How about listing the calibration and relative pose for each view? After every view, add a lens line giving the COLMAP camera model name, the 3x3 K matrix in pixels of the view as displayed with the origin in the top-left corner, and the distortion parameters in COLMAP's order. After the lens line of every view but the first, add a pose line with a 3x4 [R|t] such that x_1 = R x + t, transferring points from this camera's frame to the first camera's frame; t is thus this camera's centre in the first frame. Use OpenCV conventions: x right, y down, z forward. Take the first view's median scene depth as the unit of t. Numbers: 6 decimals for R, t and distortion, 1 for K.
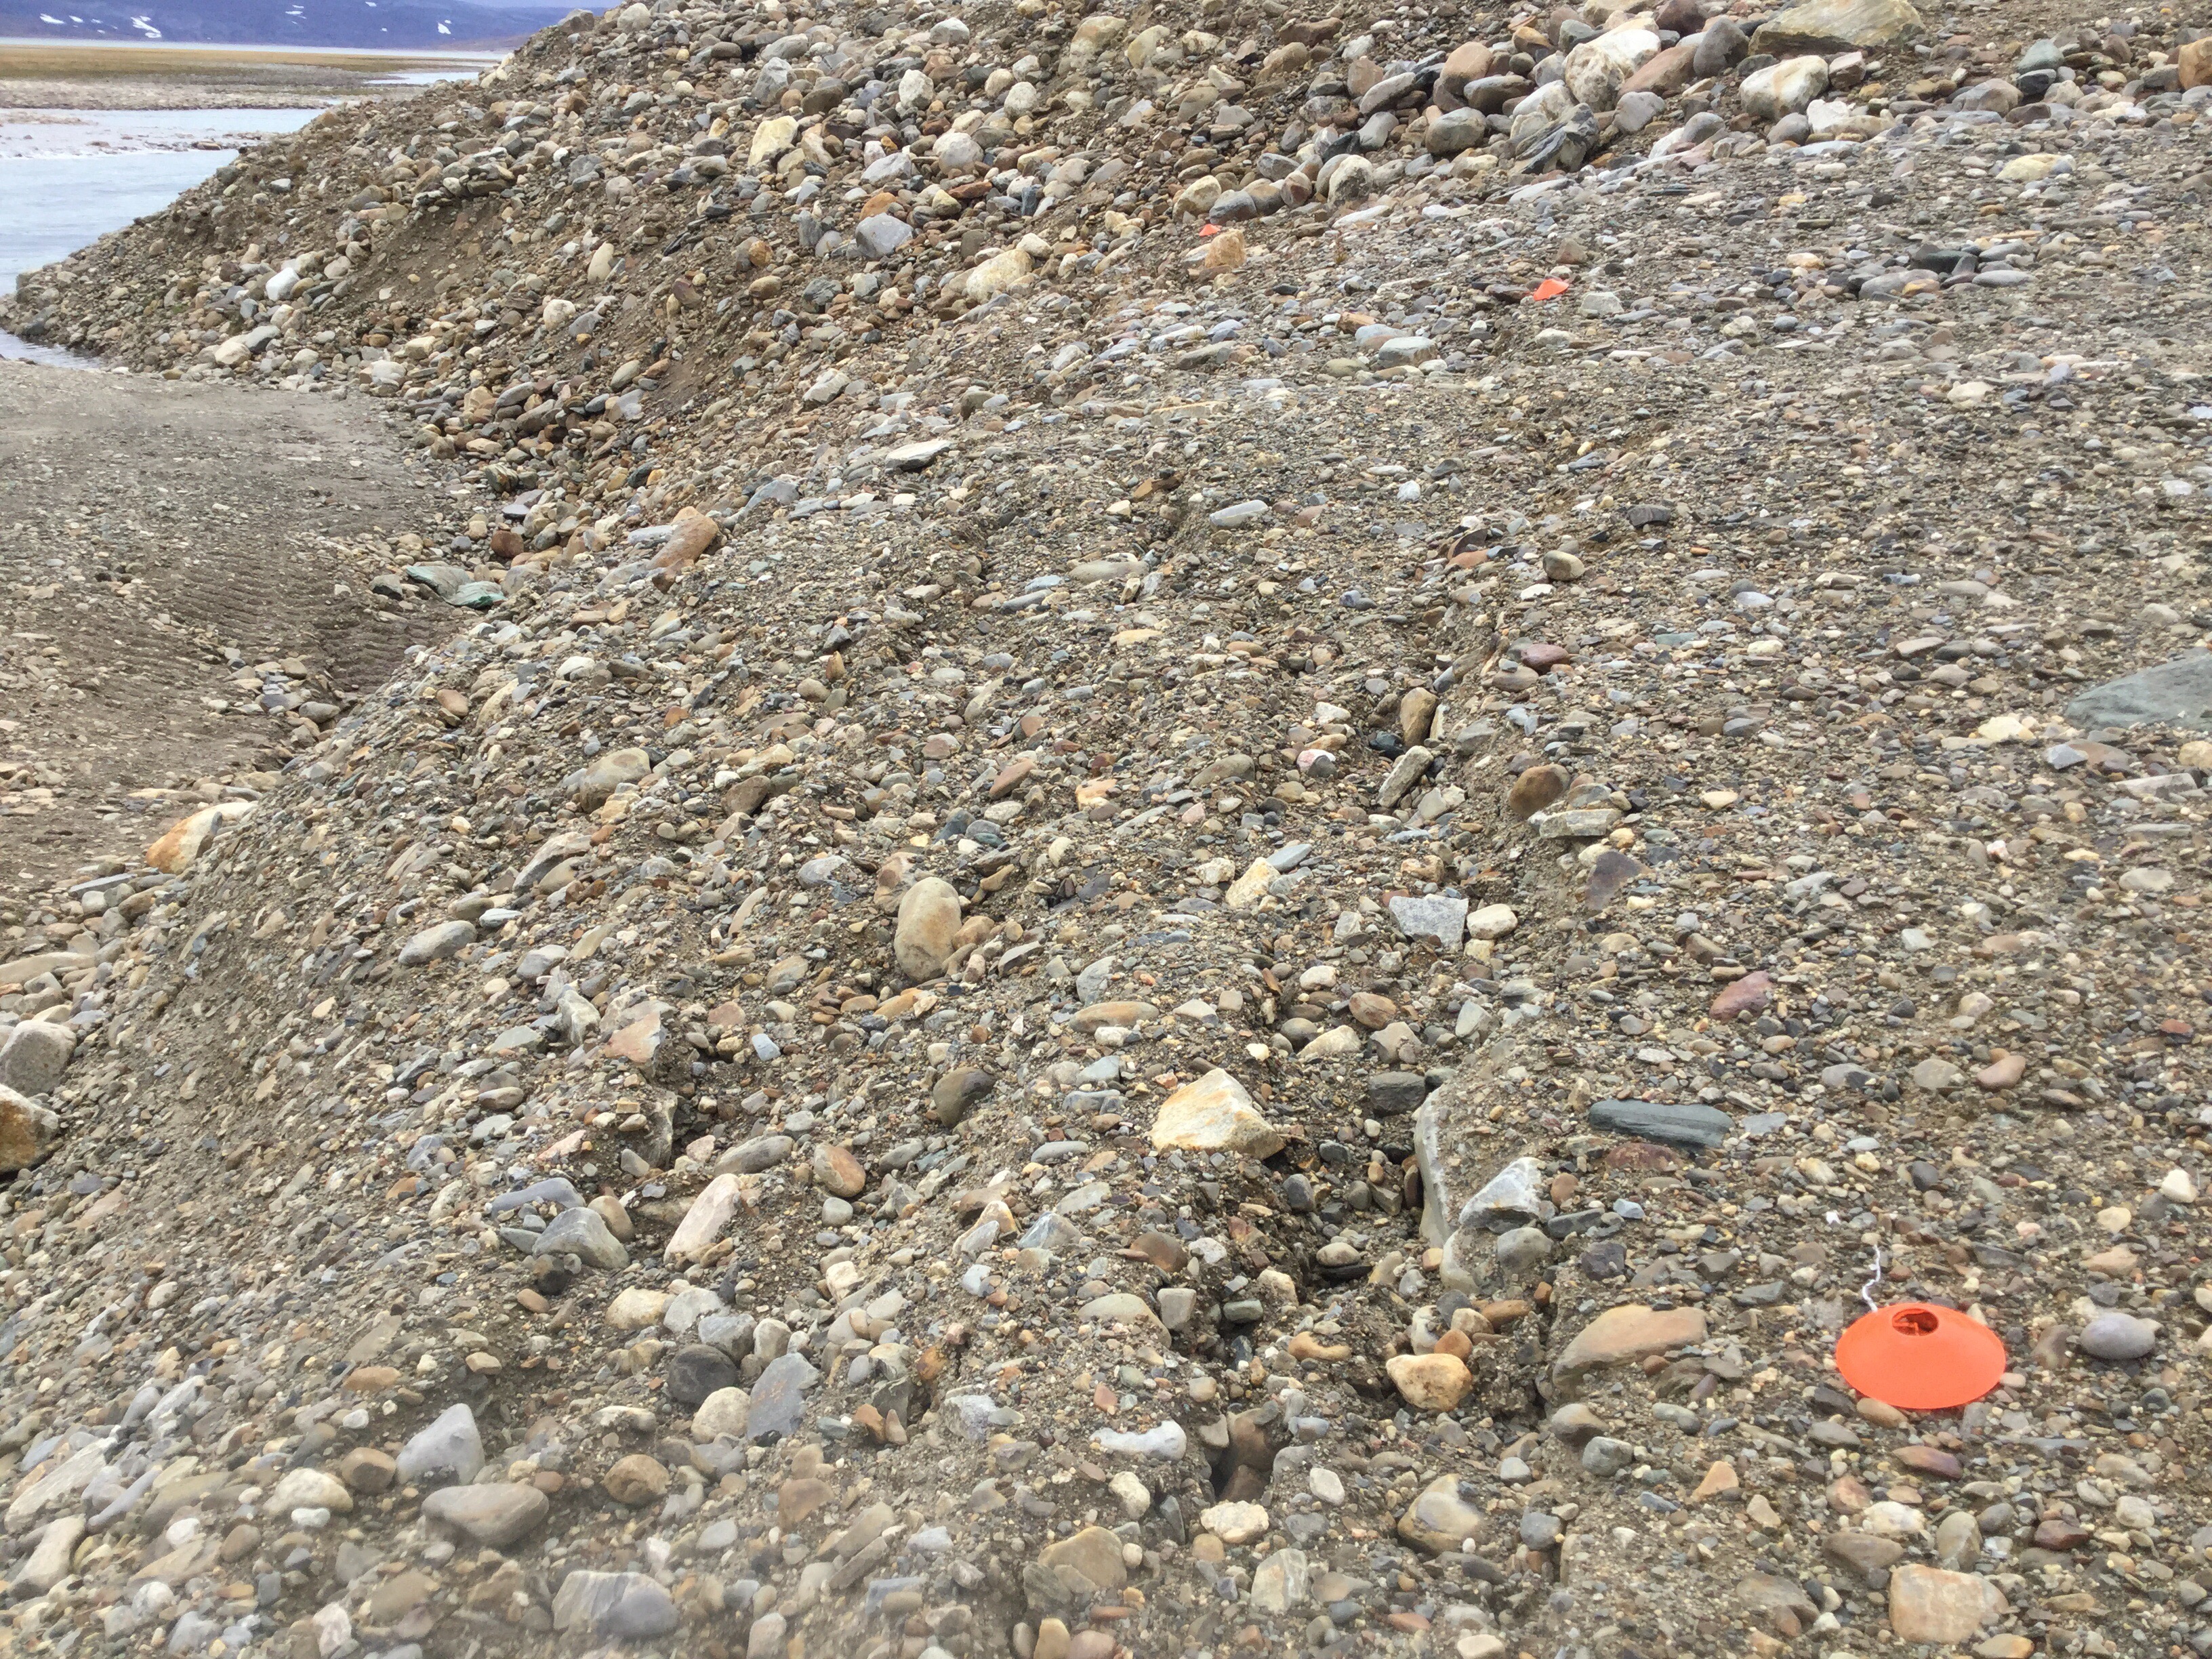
lens RADIAL K [[2021.1, 0, 1106.0], [0, 2021.1, 829.5], [0, 0, 1]] dist [0.136458, -0.274657]
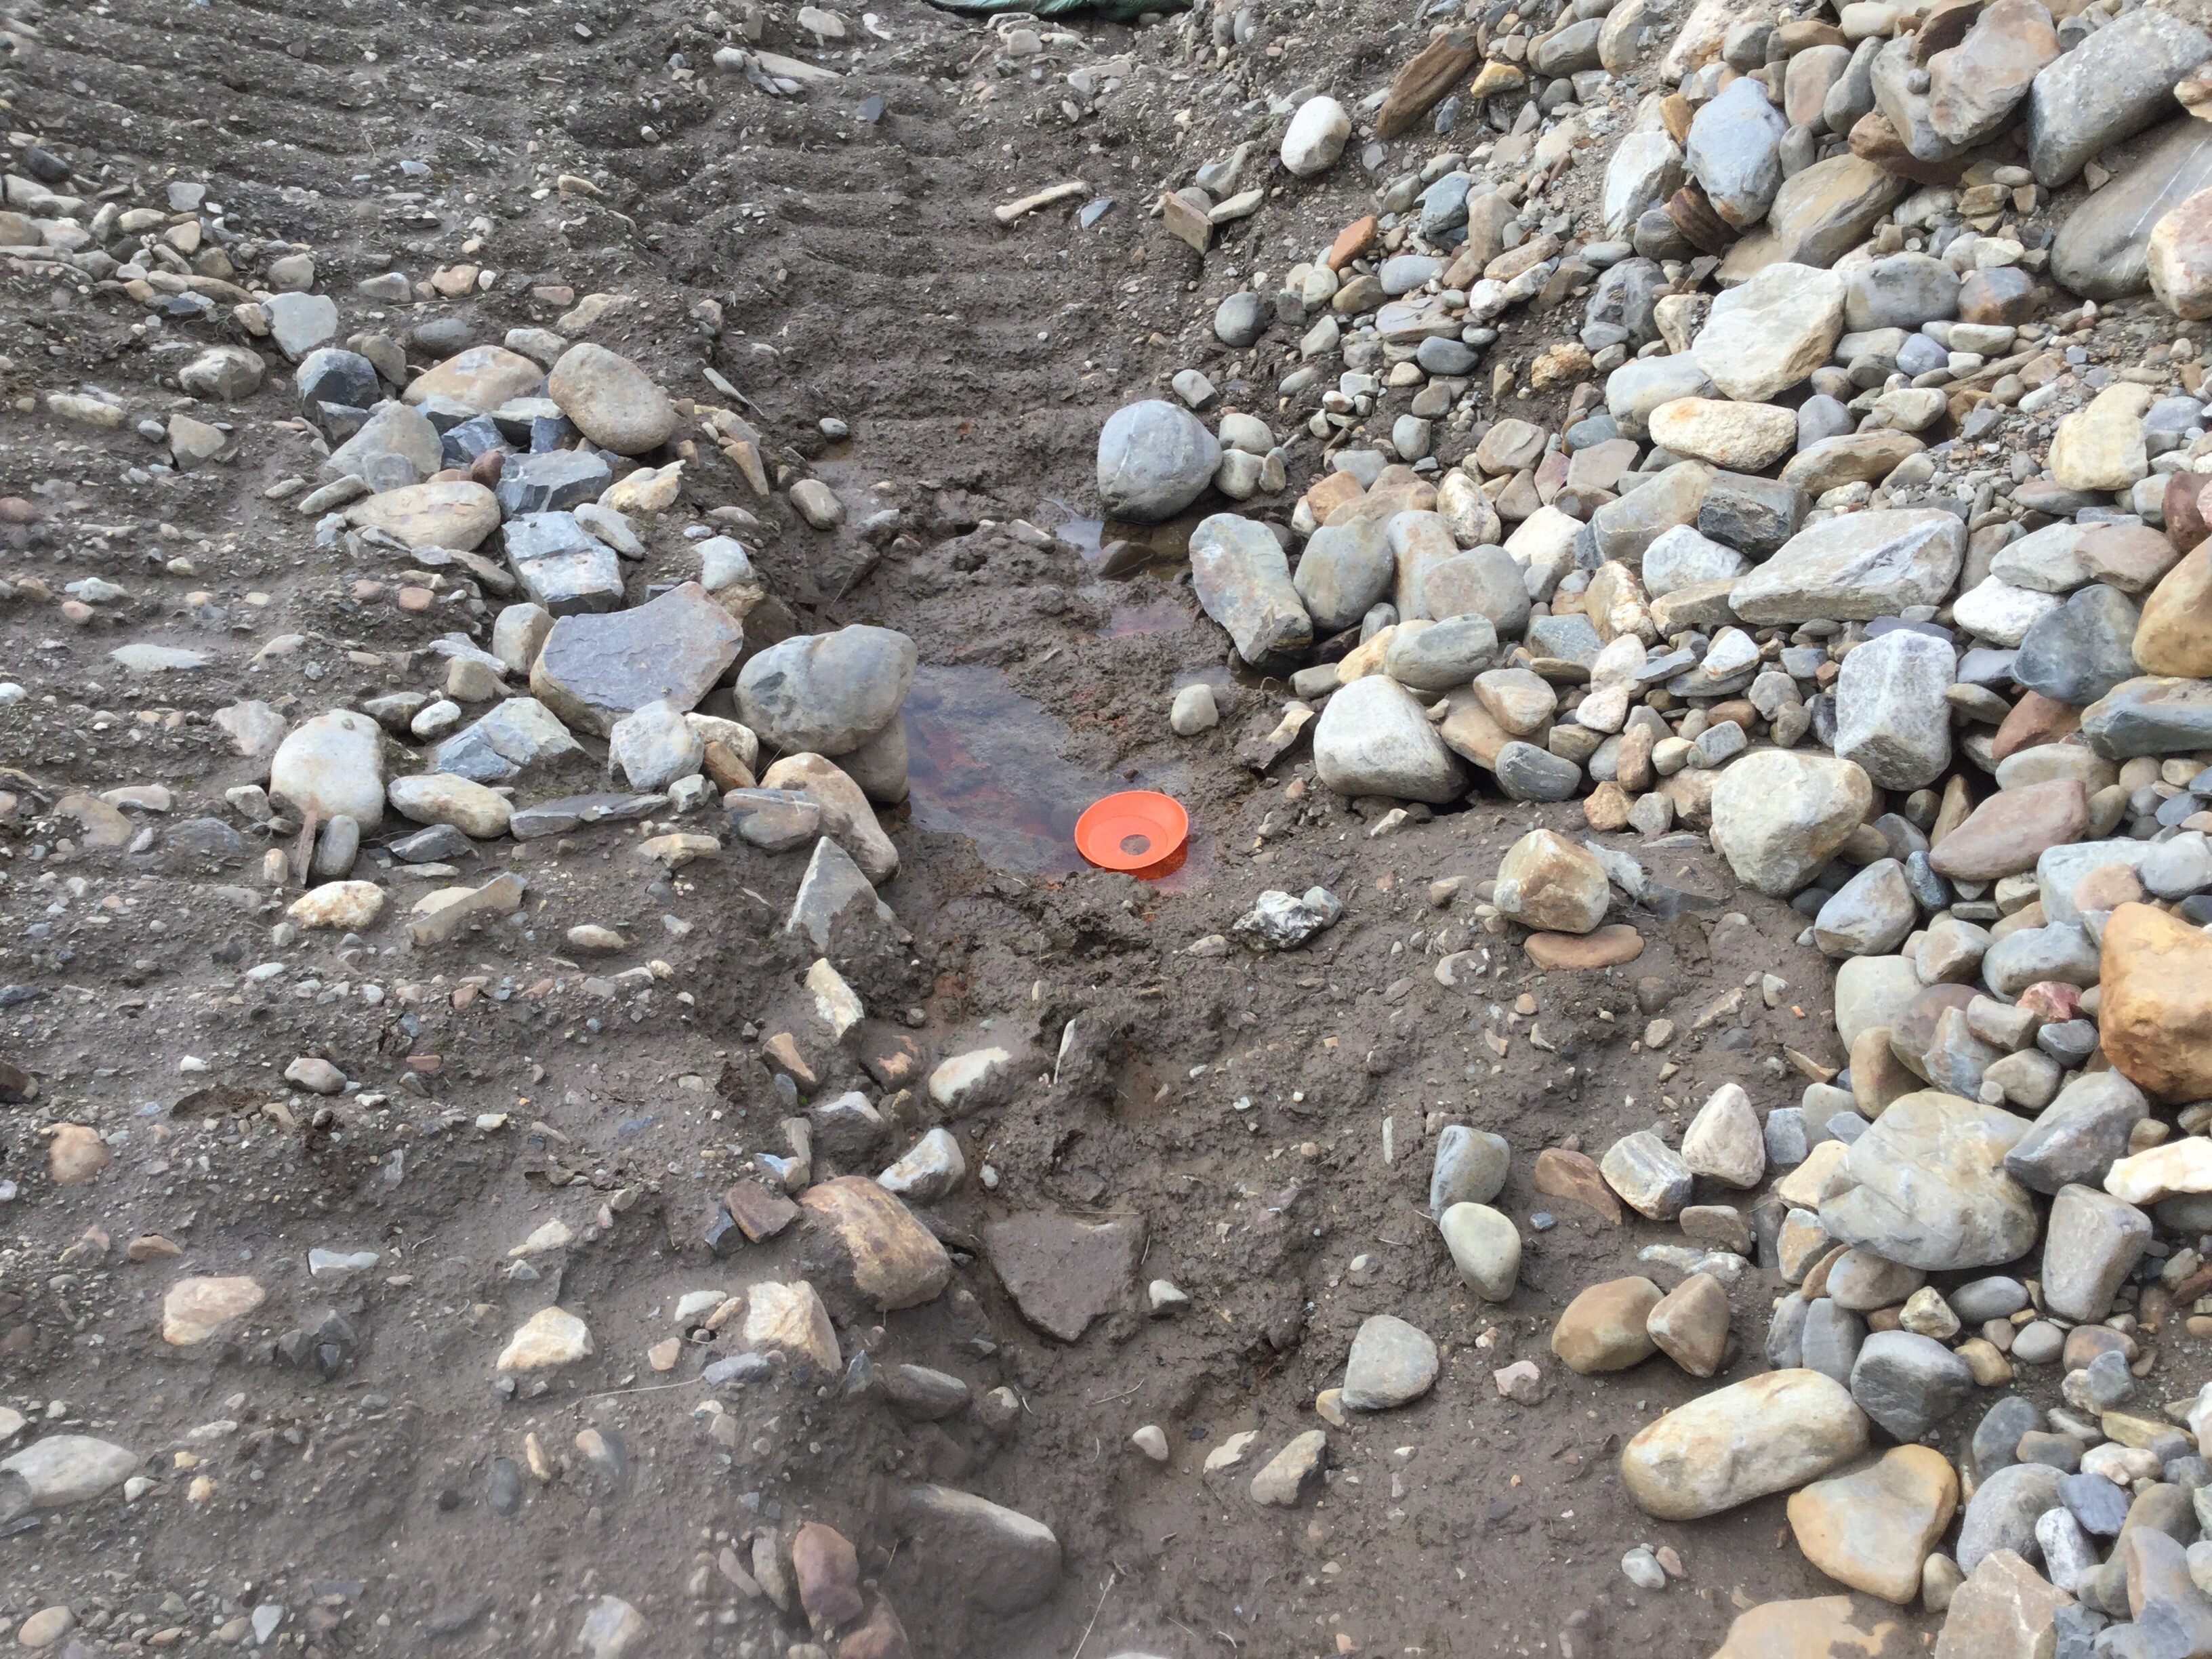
lens RADIAL K [[2021.1, 0, 1106.0], [0, 2021.1, 829.5], [0, 0, 1]] dist [0.136458, -0.274657]
pose [[0.998549, -0.048132, -0.024167, -0.252139], [0.053145, 0.953325, 0.297231, -0.071332], [0.008733, -0.298084, 0.954500, 0.579277]]
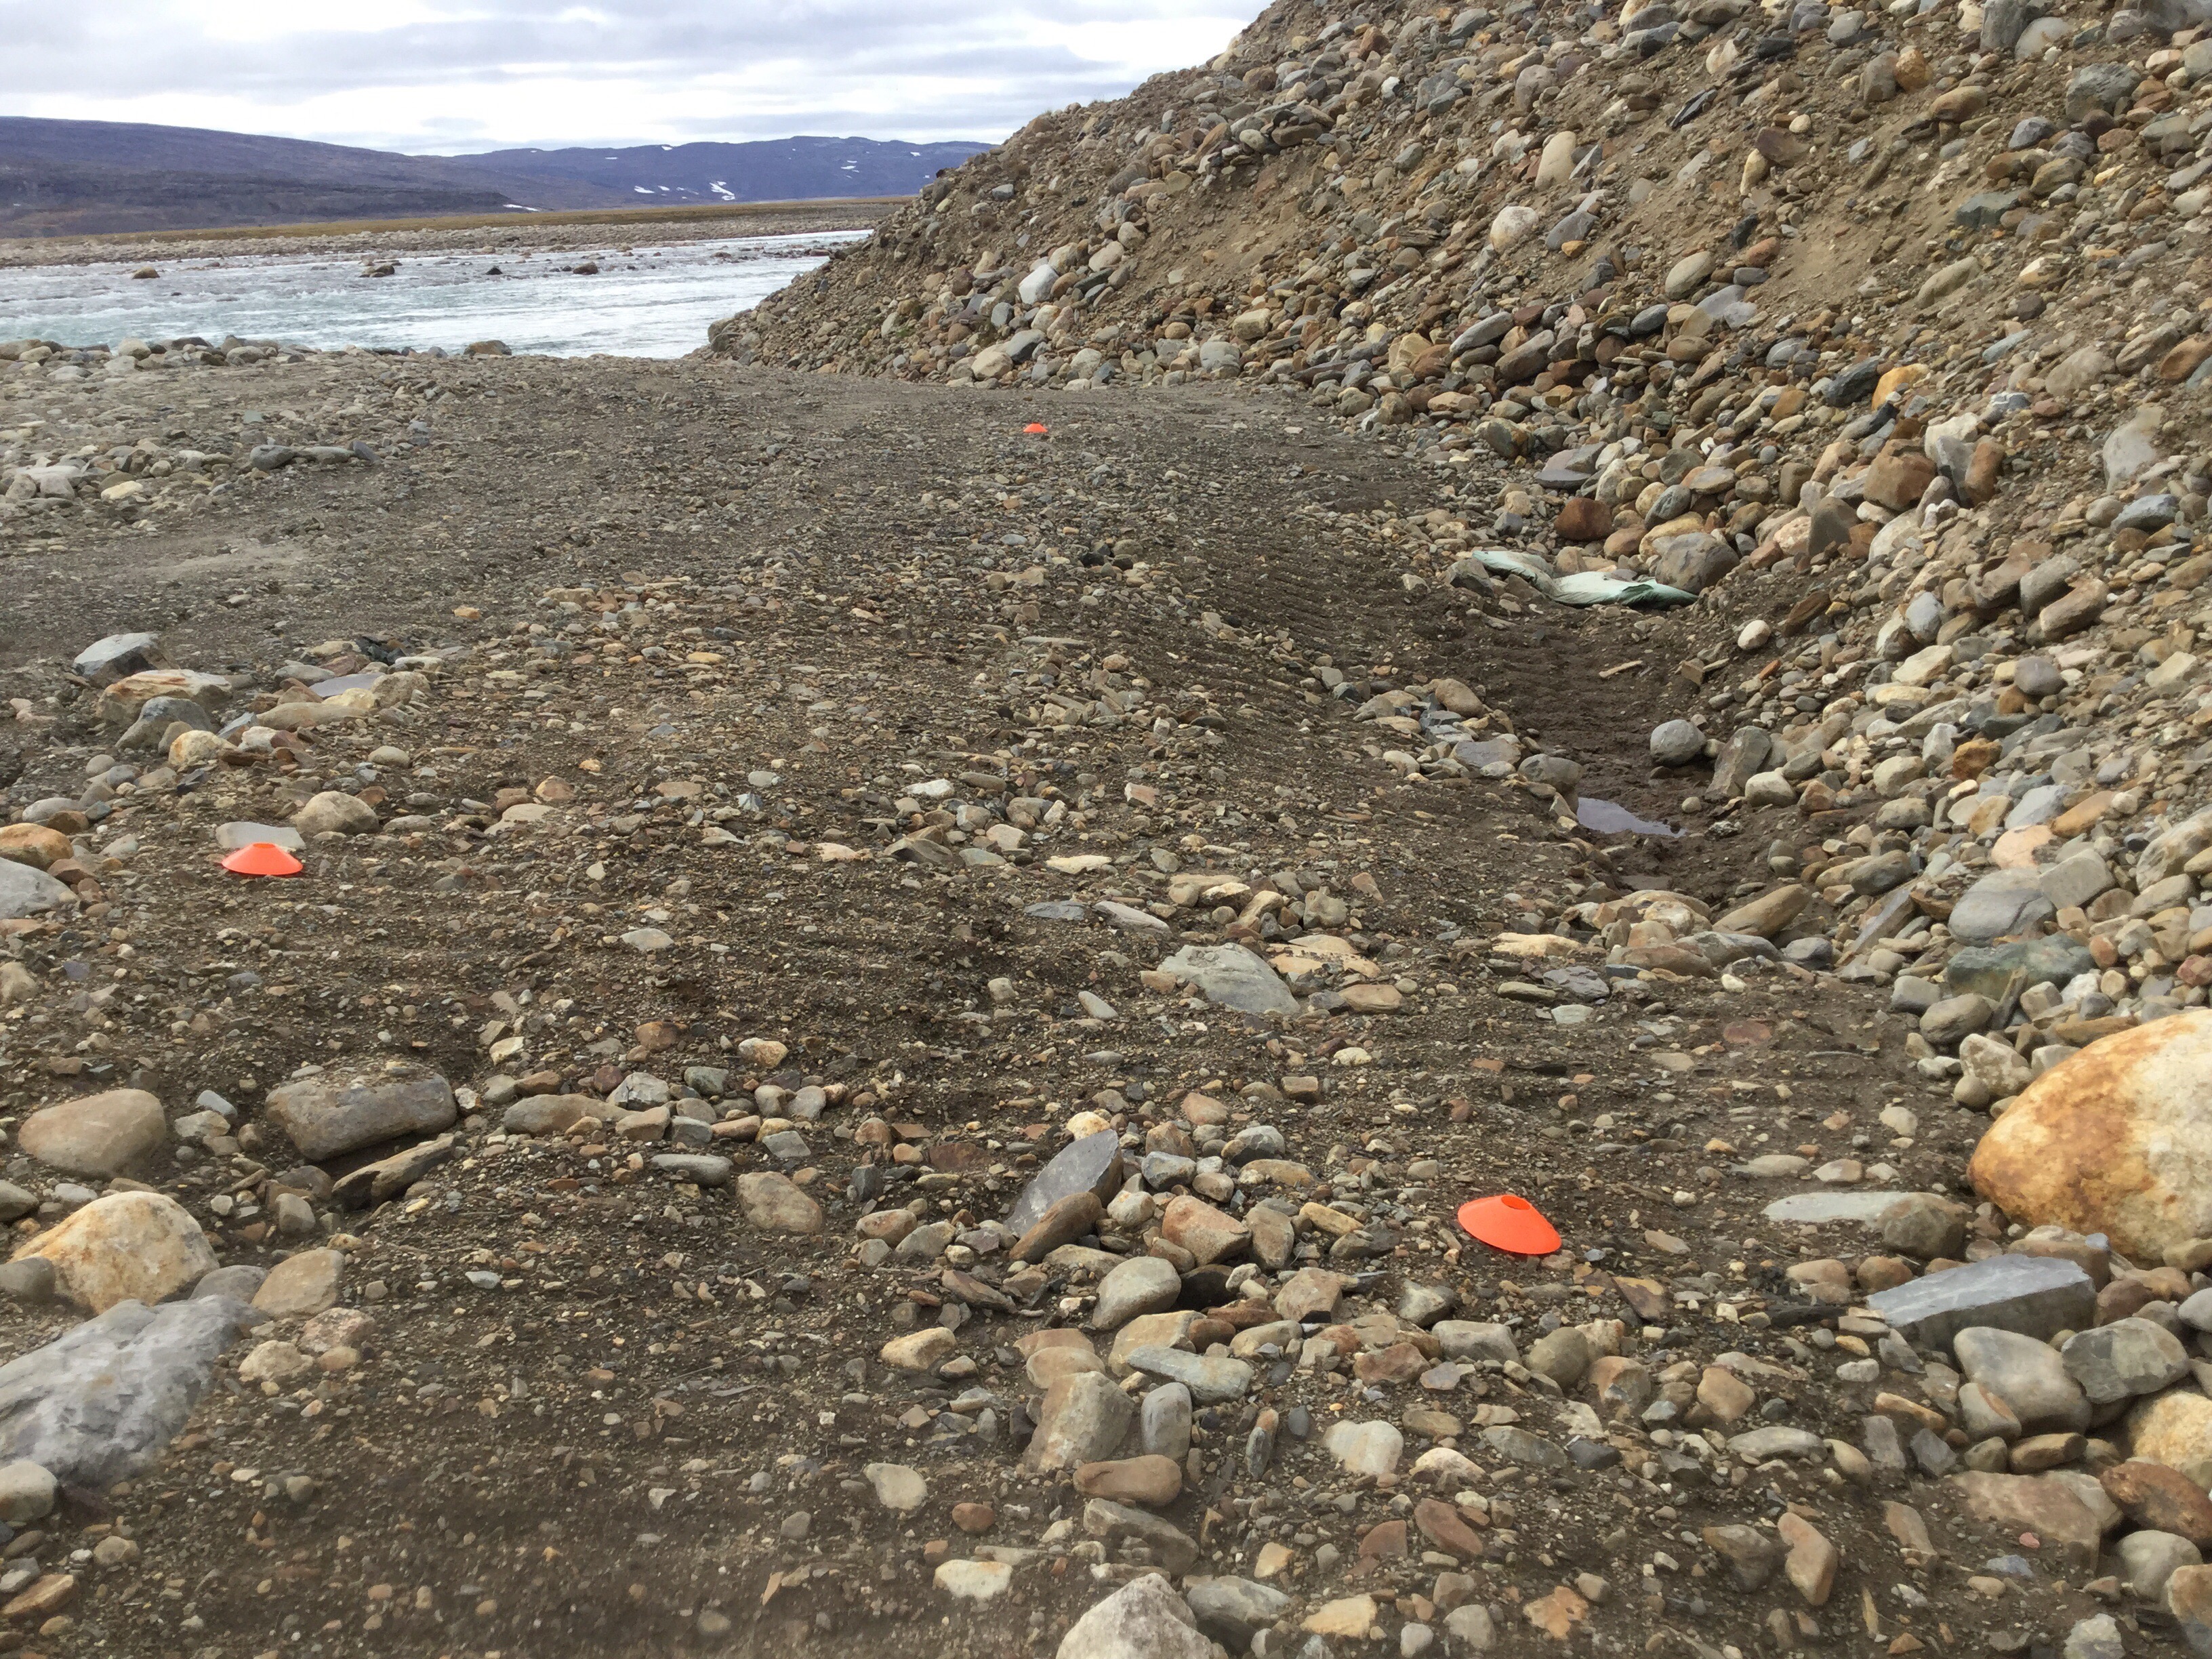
lens RADIAL K [[2004.3, 0, 1106.0], [0, 2004.3, 829.5], [0, 0, 1]] dist [0.161272, -0.350558]
pose [[0.970428, -0.003798, -0.241362, -0.263649], [-0.007167, 0.998982, -0.044535, -0.013398], [0.241285, 0.044948, 0.969413, 0.332156]]
